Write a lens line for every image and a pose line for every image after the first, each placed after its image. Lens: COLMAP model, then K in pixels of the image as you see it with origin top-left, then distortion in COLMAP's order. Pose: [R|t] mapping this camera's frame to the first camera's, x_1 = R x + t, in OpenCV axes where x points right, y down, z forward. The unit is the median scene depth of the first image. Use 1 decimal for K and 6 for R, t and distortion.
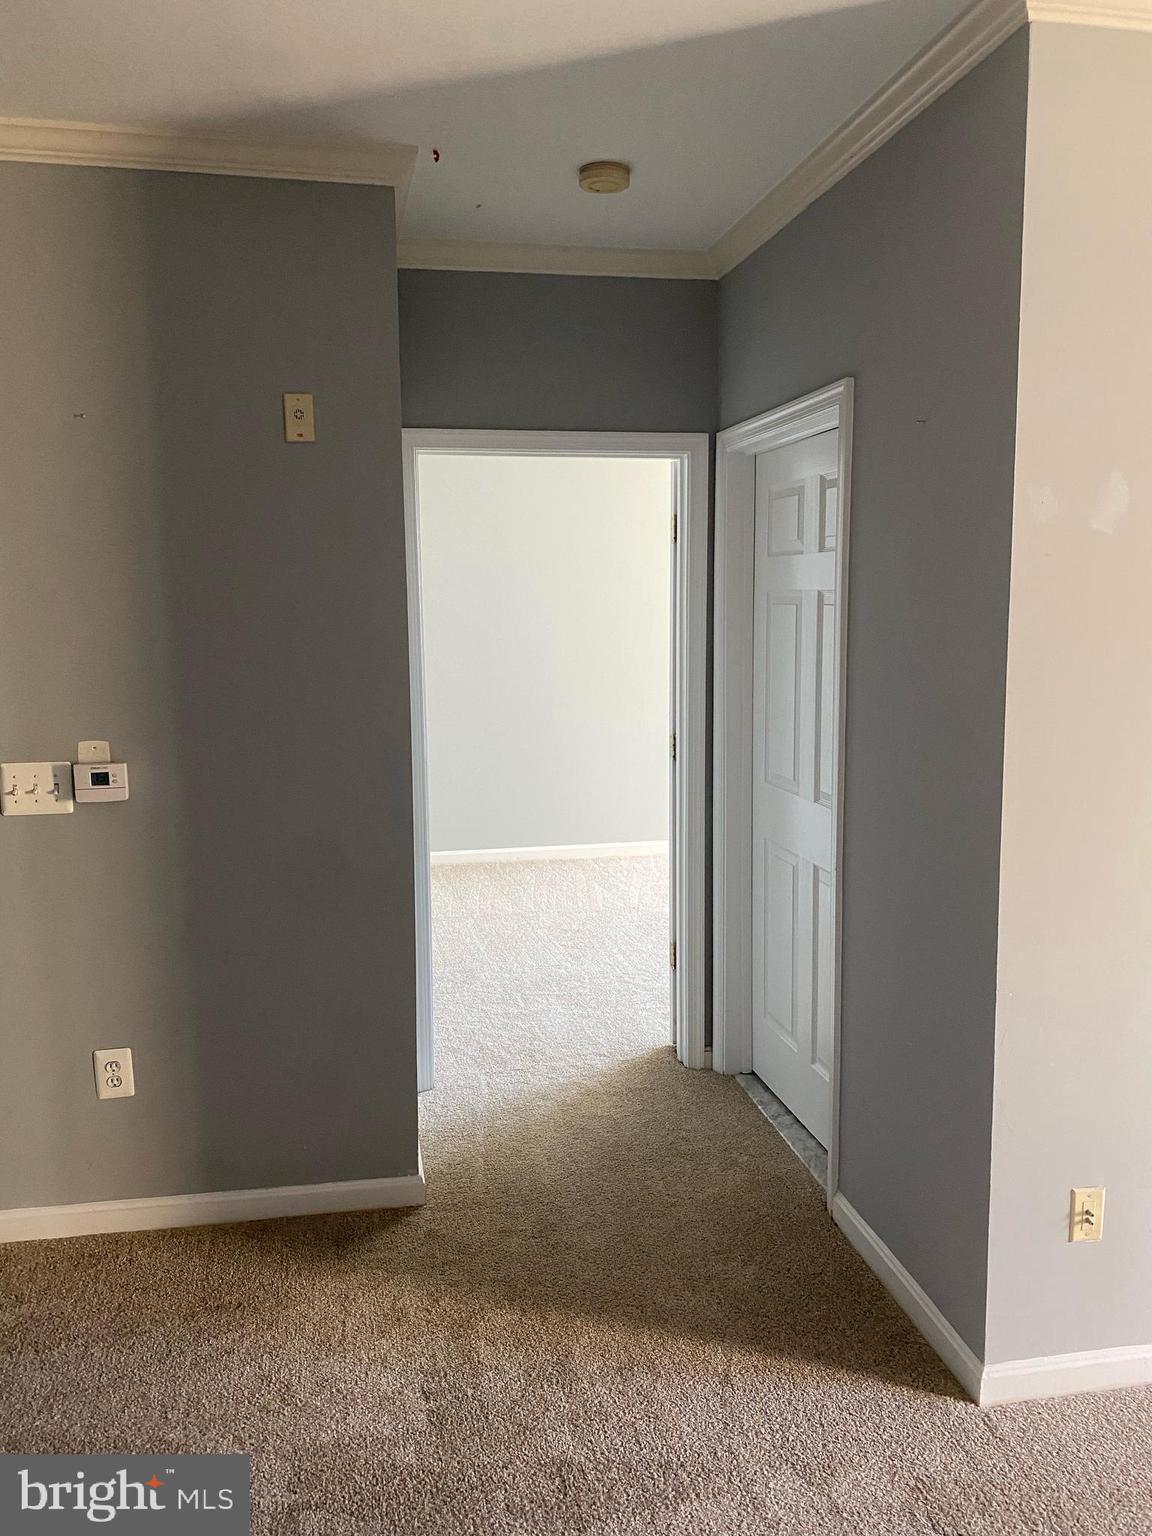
lens RADIAL K [[1157.2, 0, 575.3], [0, 1157.2, 759.4], [0, 0, 1]] dist [0.024794, -0.002657]
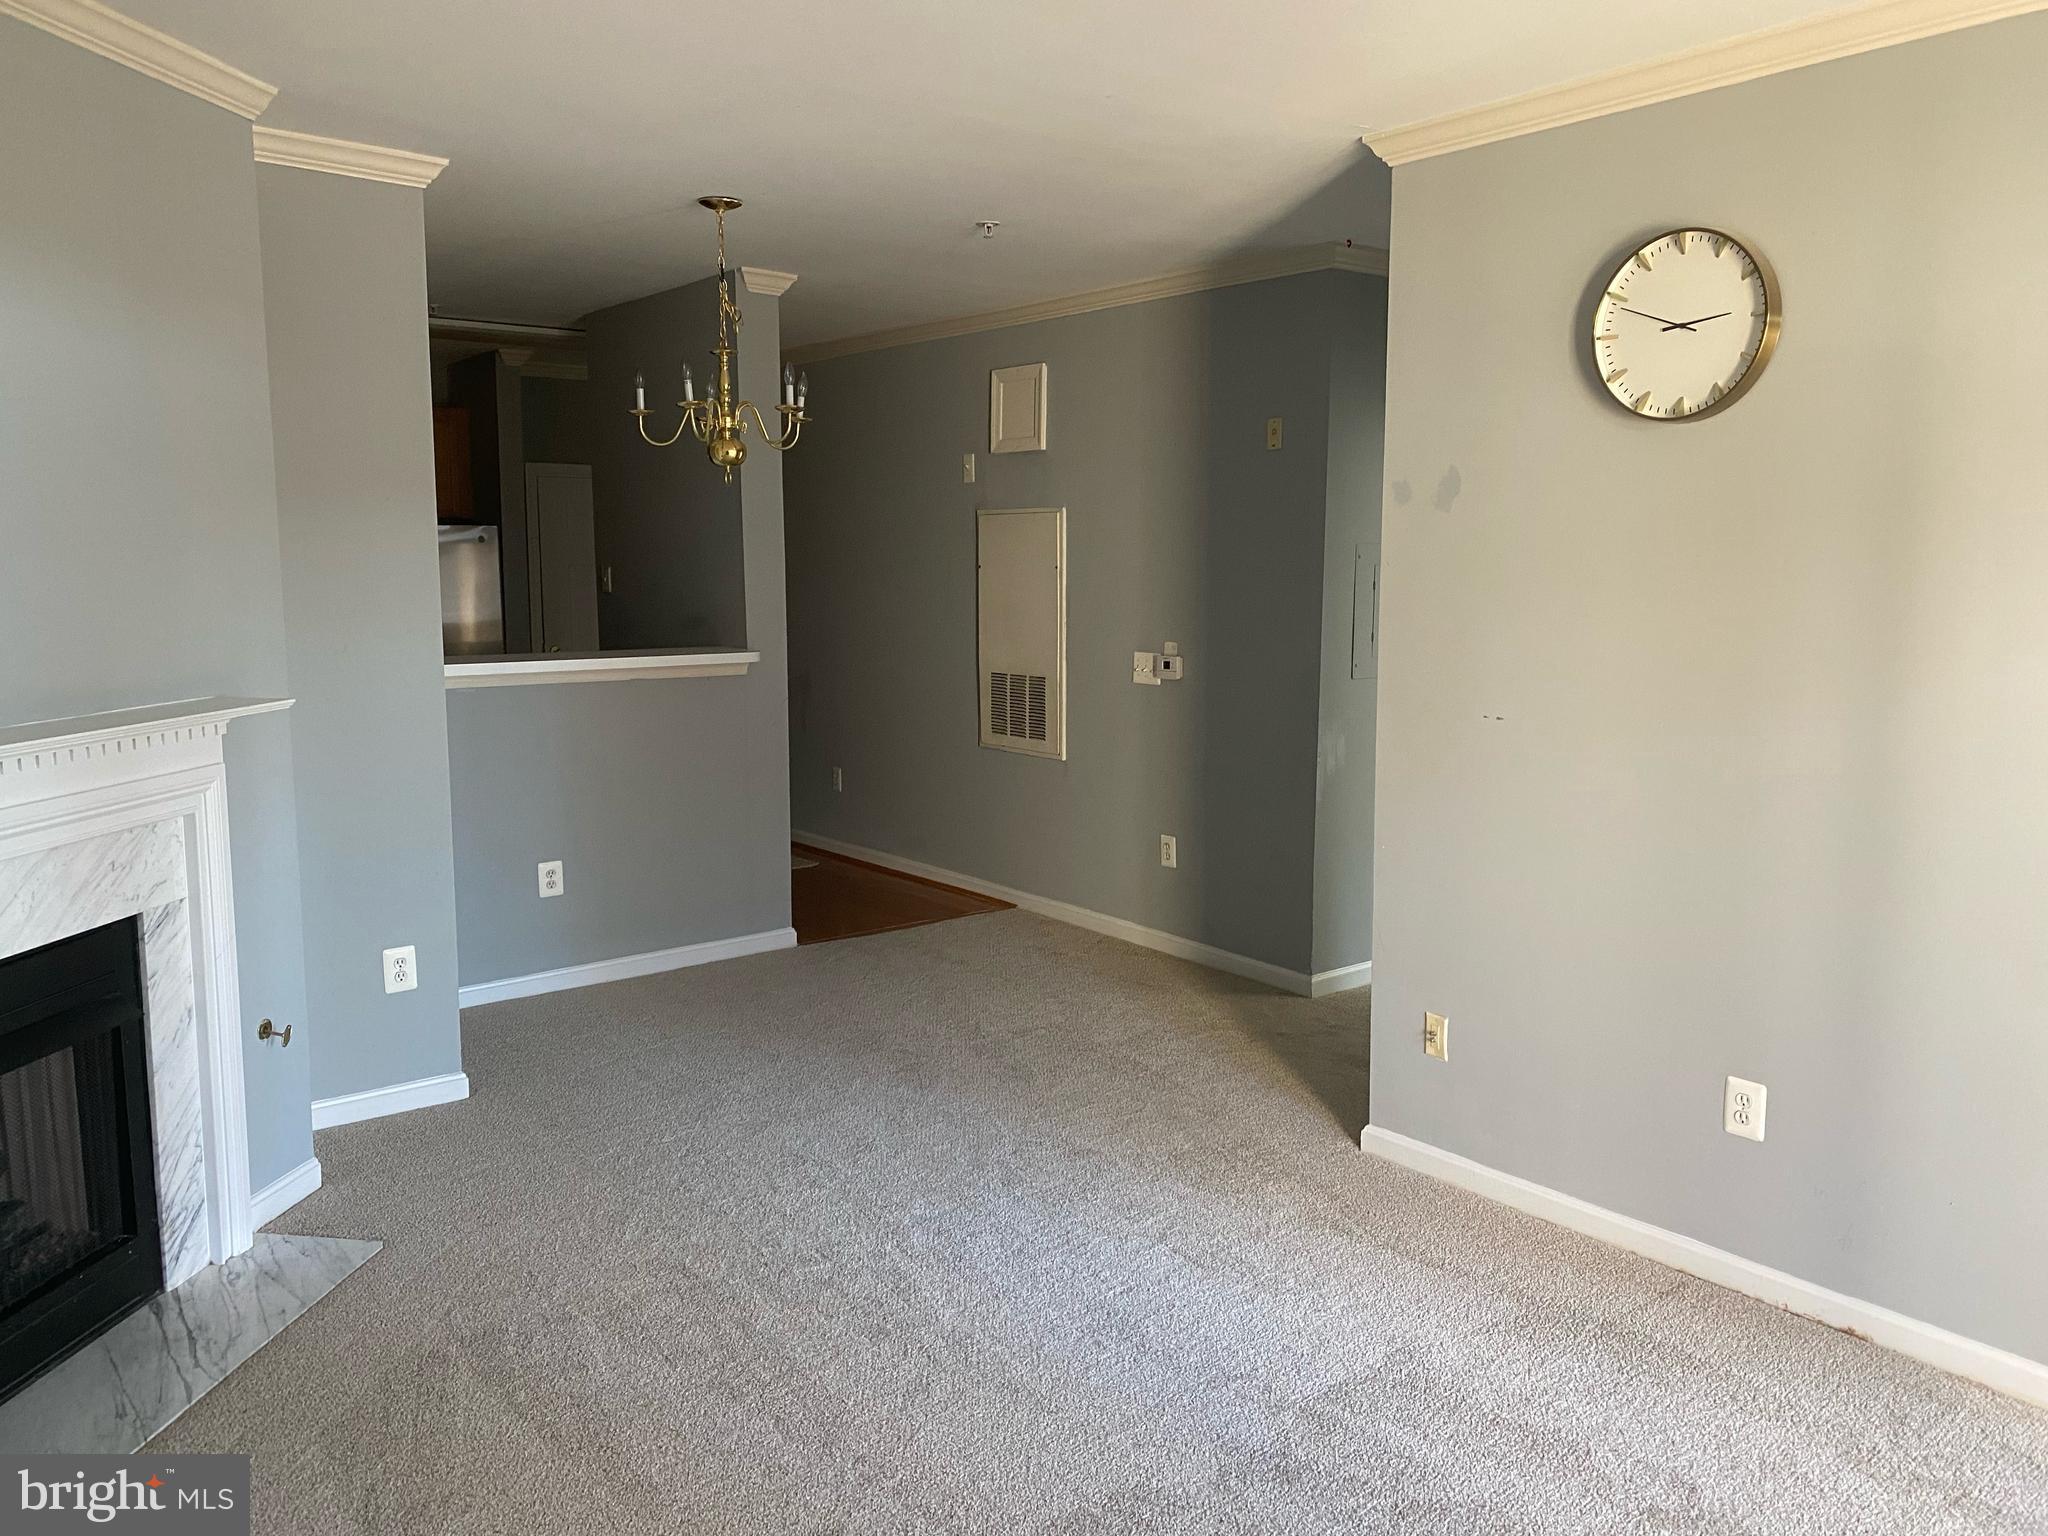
lens RADIAL K [[1542.9, 0, 1022.4], [0, 1542.9, 772.6], [0, 0, 1]] dist [0.024794, -0.002657]
pose [[0.466235, 0.131089, -0.874895, 1.409691], [-0.121800, 0.989054, 0.083286, 0.010623], [0.876236, 0.067731, 0.477098, -0.203310]]
